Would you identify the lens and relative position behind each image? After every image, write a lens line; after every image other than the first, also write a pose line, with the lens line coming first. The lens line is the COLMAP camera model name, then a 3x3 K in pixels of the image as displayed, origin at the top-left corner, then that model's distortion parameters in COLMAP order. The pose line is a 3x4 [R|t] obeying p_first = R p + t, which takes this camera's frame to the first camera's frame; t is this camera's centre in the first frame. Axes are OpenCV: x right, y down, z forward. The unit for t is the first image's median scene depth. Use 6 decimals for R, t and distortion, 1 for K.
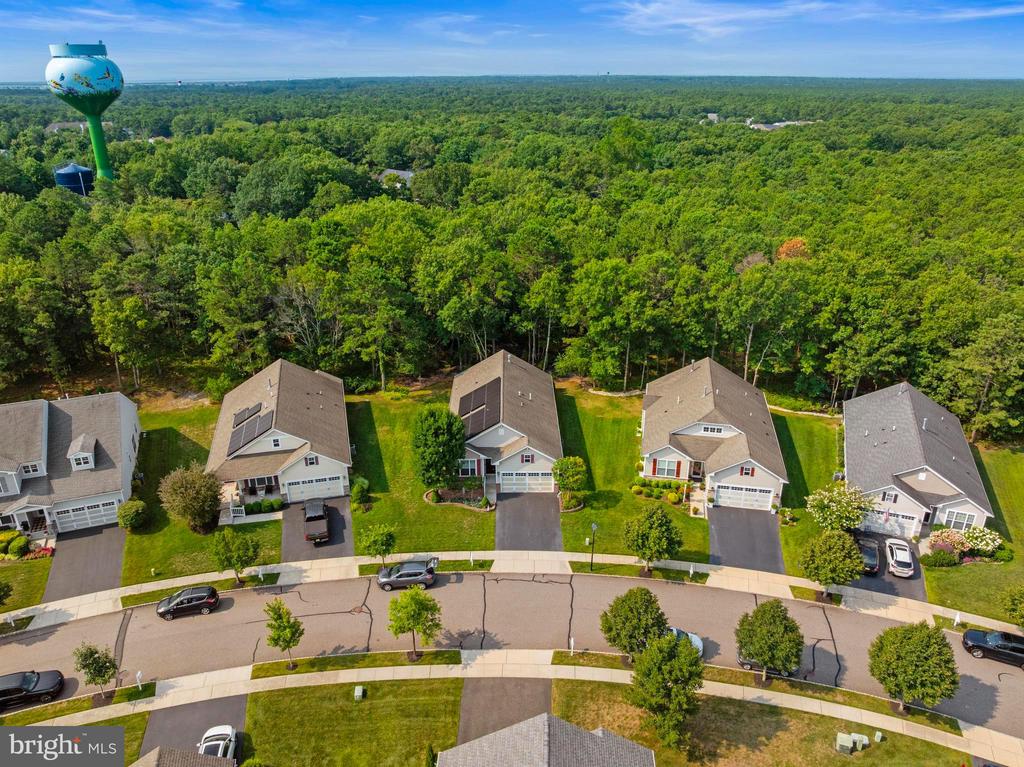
lens RADIAL K [[714.6, 0, 509.6], [0, 714.6, 381.7], [0, 0, 1]] dist [-0.036245, 0.000138]
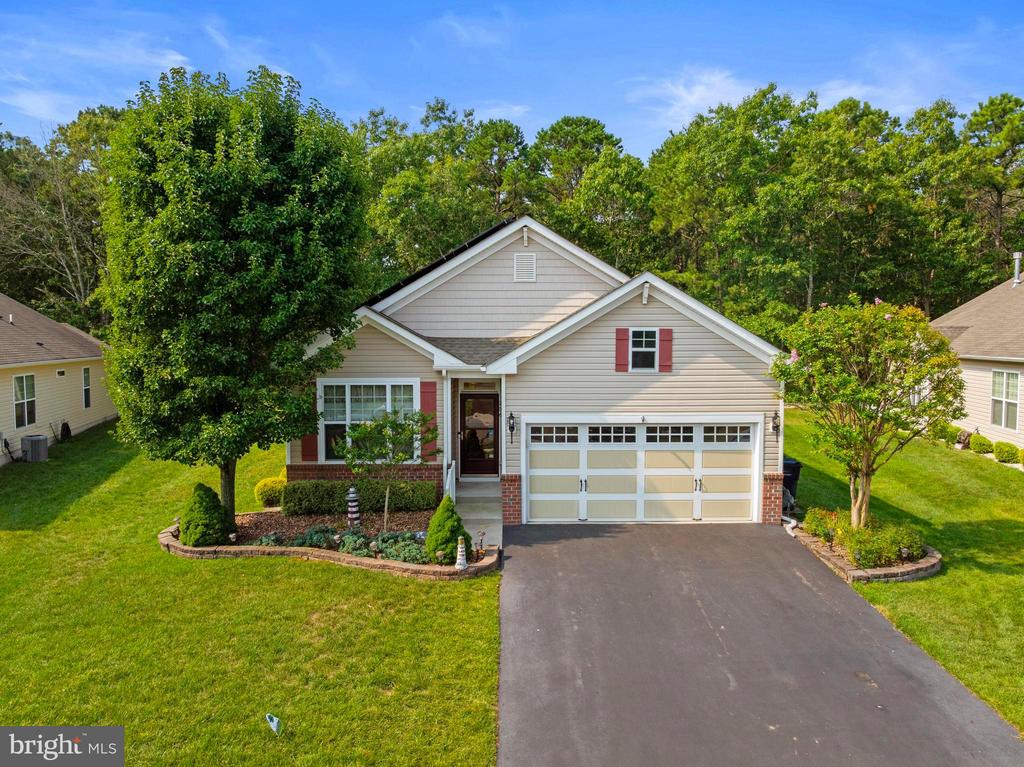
lens RADIAL K [[714.6, 0, 509.8], [0, 714.6, 381.0], [0, 0, 1]] dist [-0.036245, 0.000138]
pose [[0.999998, 0.001868, -0.000921, -0.016176], [-0.002070, 0.939689, -0.342024, 0.189665], [0.000226, 0.342025, 0.939691, 0.778962]]
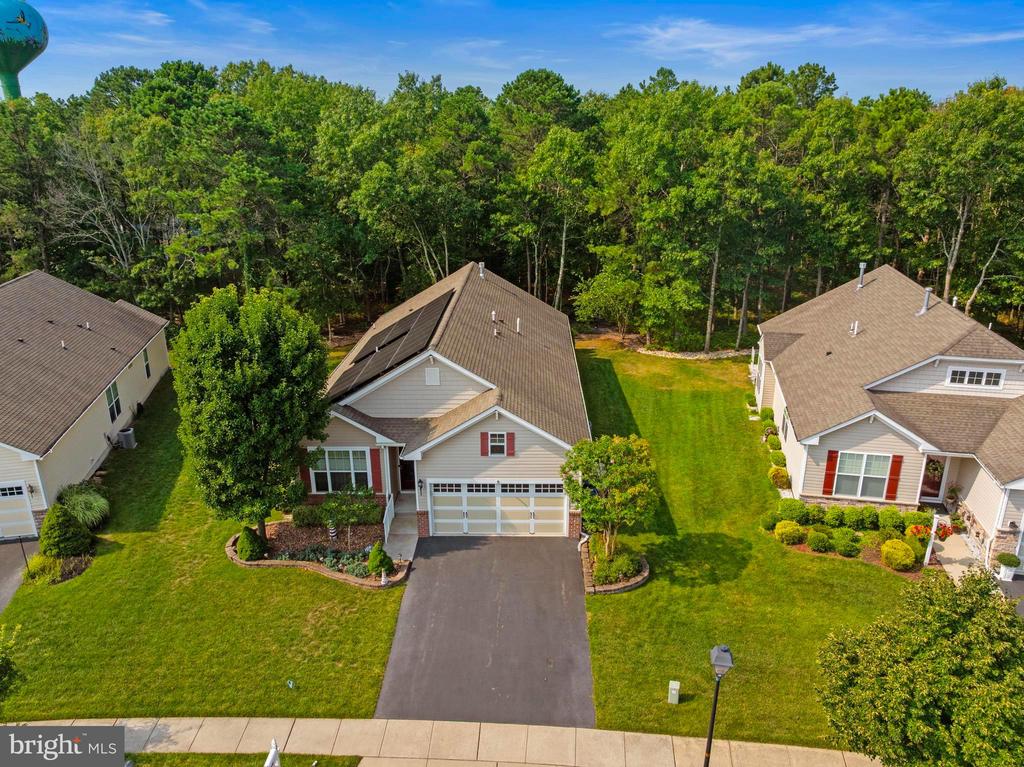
lens RADIAL K [[714.6, 0, 508.5], [0, 714.6, 379.4], [0, 0, 1]] dist [-0.036245, 0.000138]
pose [[0.999413, 0.003649, -0.034055, 0.042740], [-0.006575, 0.996256, -0.086203, 0.104298], [0.033612, 0.086376, 0.995695, 0.613307]]
